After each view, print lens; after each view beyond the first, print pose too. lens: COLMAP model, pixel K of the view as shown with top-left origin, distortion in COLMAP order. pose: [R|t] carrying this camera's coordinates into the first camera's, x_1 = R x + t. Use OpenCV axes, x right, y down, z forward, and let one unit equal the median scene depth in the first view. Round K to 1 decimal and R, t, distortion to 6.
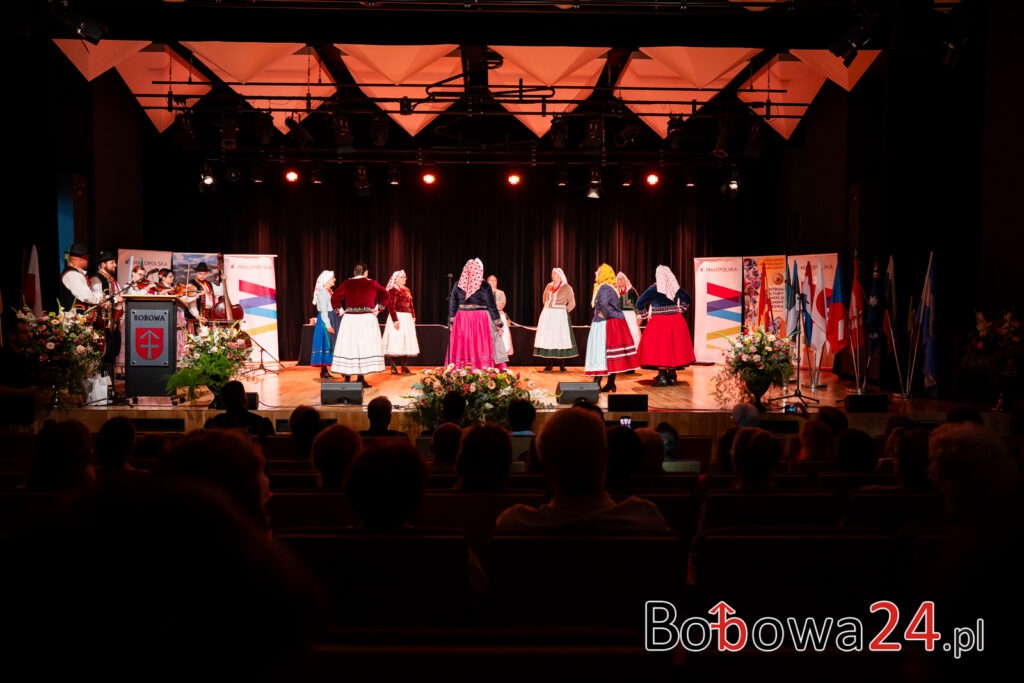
lens RADIAL K [[894.6, 0, 508.2], [0, 894.6, 342.9], [0, 0, 1]] dist [-0.012611, -0.017146]
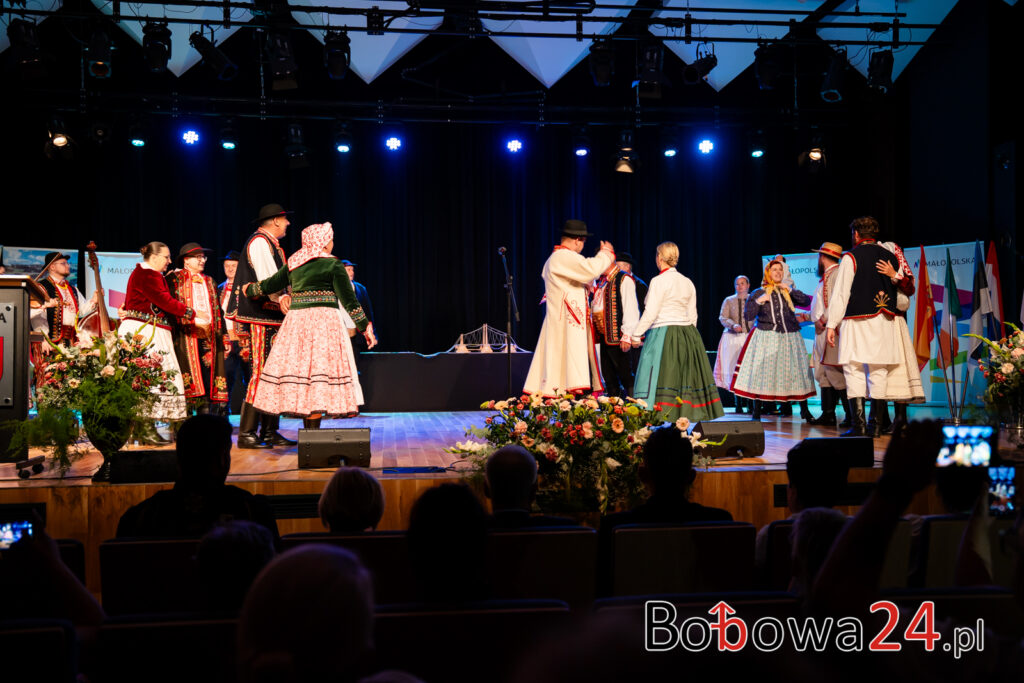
lens RADIAL K [[1064.3, 0, 516.0], [0, 1064.3, 335.0], [0, 0, 1]] dist [0.078712, 0.000000]
pose [[0.995333, -0.011948, 0.095754, -0.090802], [0.017274, 0.998338, -0.054986, 0.015997], [-0.094938, 0.056383, 0.993885, 0.205995]]
